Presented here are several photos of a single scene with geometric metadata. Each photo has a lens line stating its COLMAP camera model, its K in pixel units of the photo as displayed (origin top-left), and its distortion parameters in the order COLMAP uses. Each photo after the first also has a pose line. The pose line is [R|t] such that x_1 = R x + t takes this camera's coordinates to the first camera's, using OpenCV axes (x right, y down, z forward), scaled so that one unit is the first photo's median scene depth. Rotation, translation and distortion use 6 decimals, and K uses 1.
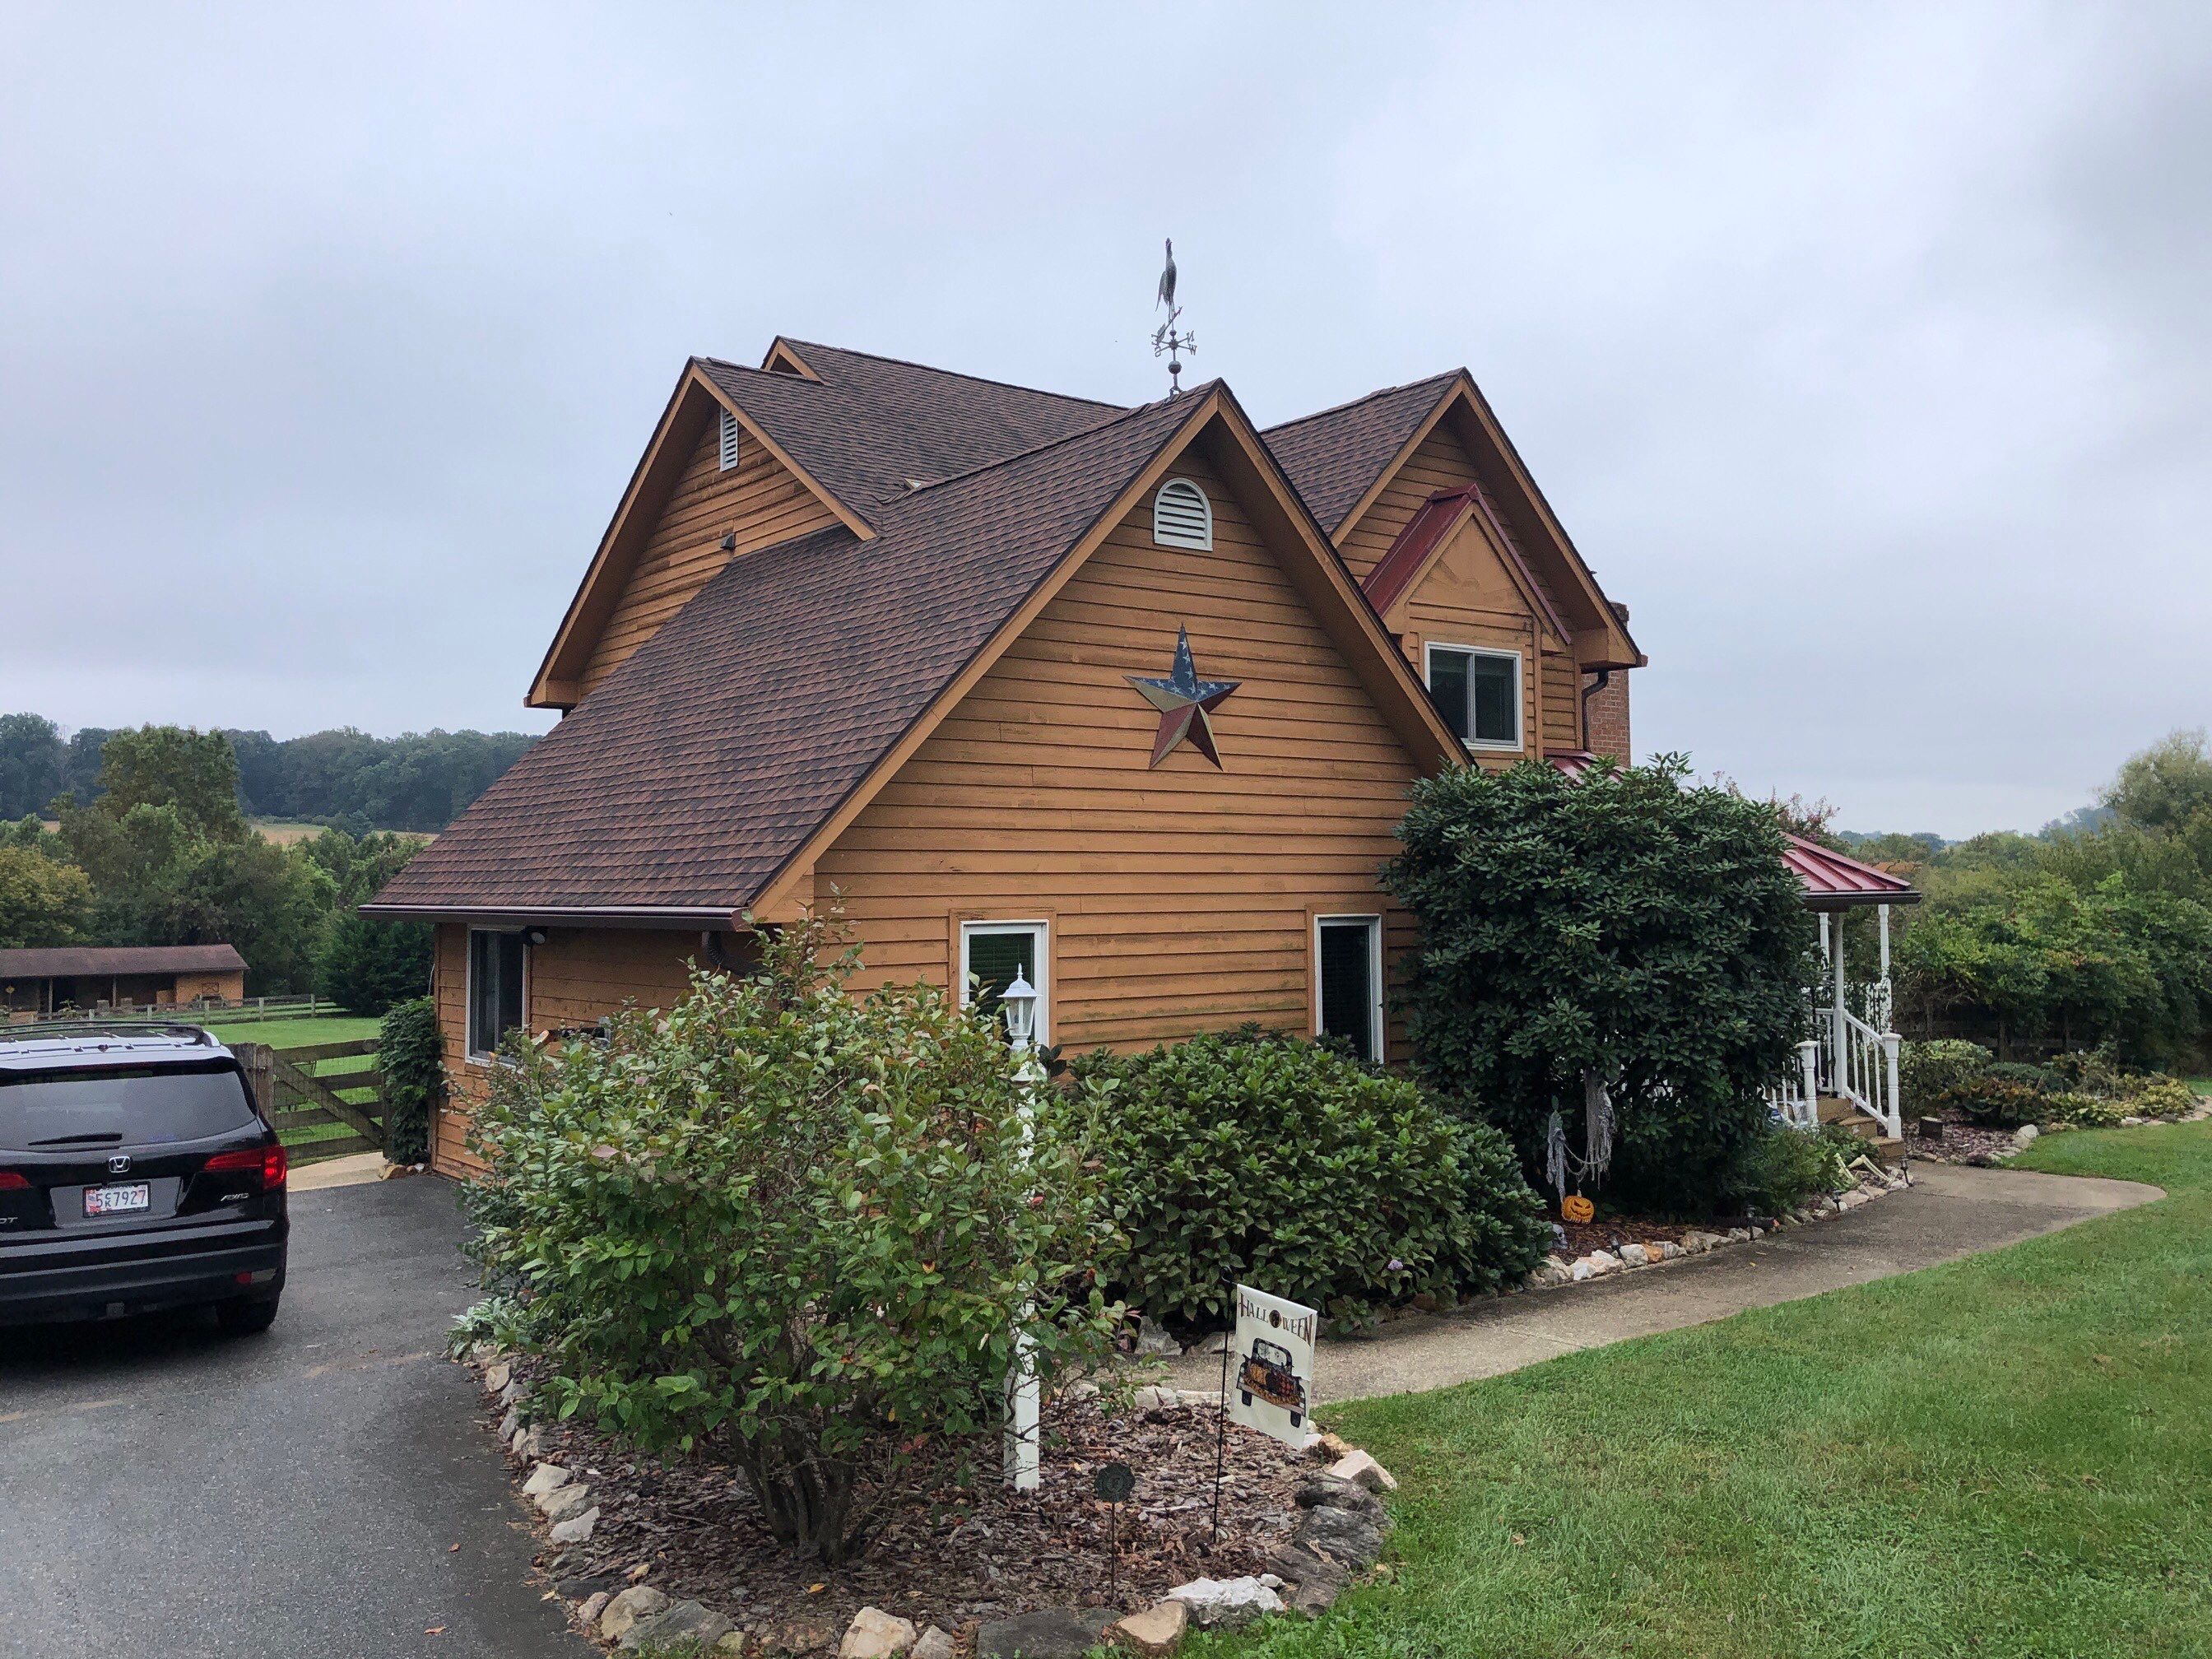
lens RADIAL K [[1819.7, 0, 1111.6], [0, 1819.7, 764.1], [0, 0, 1]] dist [0.074675, -0.160508]
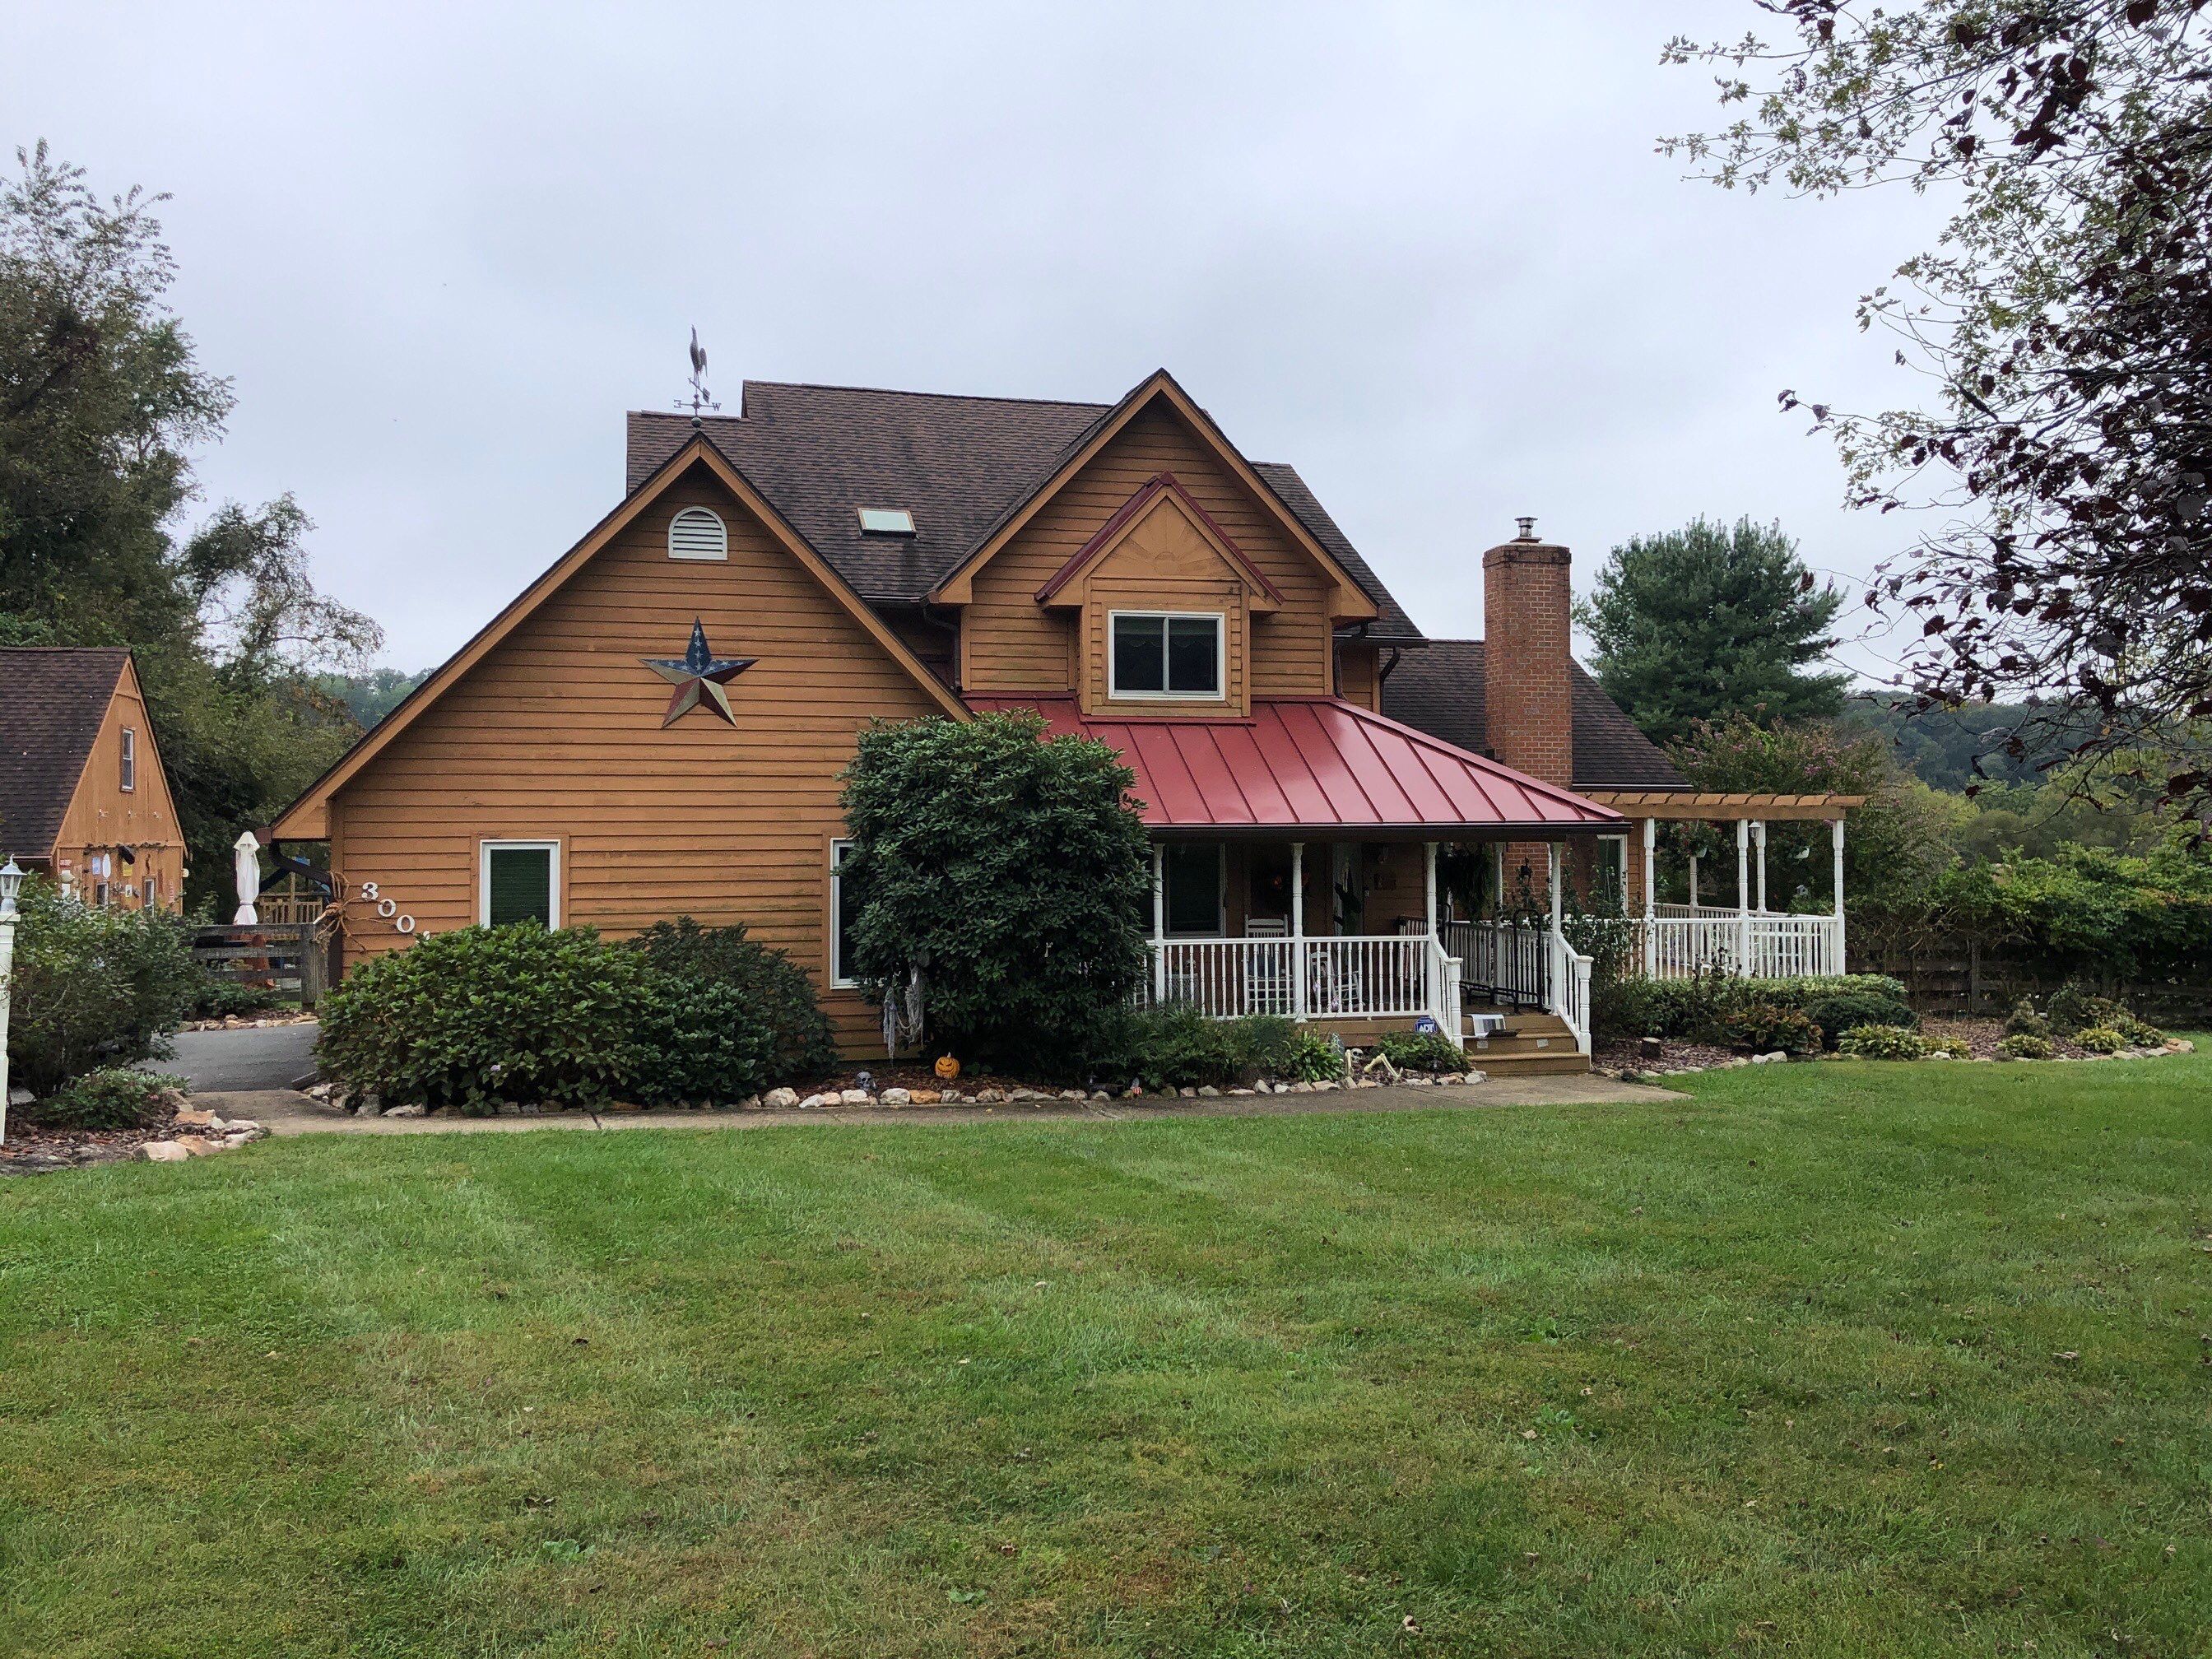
lens RADIAL K [[1806.2, 0, 1112.8], [0, 1806.2, 782.6], [0, 0, 1]] dist [0.067913, -0.093668]
pose [[0.926119, -0.008572, -0.377135, 0.810361], [0.024185, 0.999034, 0.036683, 0.001775], [0.376456, -0.043094, 0.925432, -0.107750]]
